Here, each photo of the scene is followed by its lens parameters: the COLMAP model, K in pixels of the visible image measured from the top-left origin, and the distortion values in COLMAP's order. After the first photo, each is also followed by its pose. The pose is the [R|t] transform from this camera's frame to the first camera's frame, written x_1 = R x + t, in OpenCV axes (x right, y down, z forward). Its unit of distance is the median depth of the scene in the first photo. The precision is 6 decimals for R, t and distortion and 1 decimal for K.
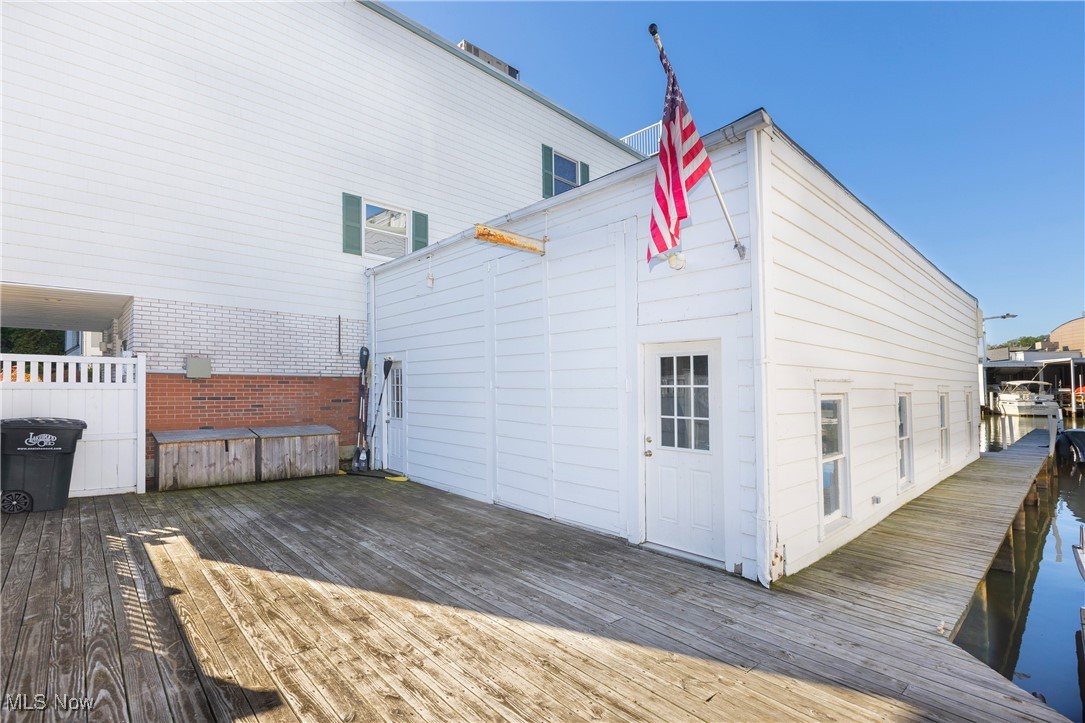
lens RADIAL K [[514.5, 0, 542.5], [0, 514.5, 361.5], [0, 0, 1]] dist [-0.011929, -0.000426]
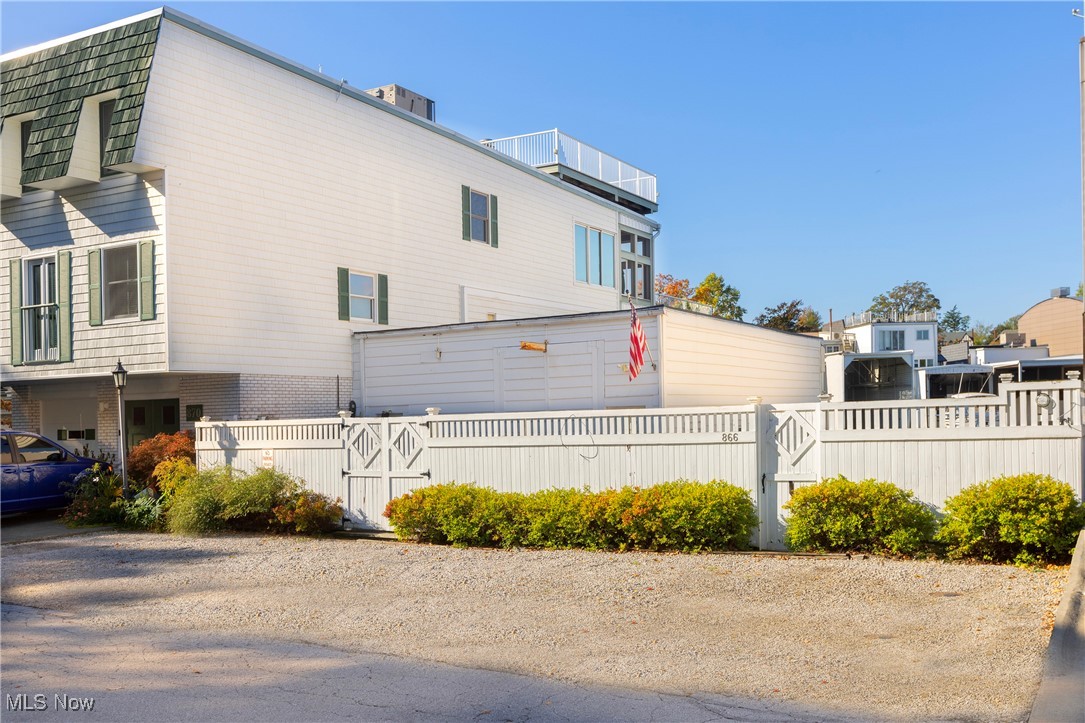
lens RADIAL K [[1746.4, 0, 542.5], [0, 1746.4, 361.5], [0, 0, 1]] dist [-0.554317, -0.015820]
pose [[0.929423, -0.005251, 0.368980, -1.302052], [-0.011363, 0.999017, 0.042838, -0.270220], [-0.368842, -0.044008, 0.928450, -2.597837]]
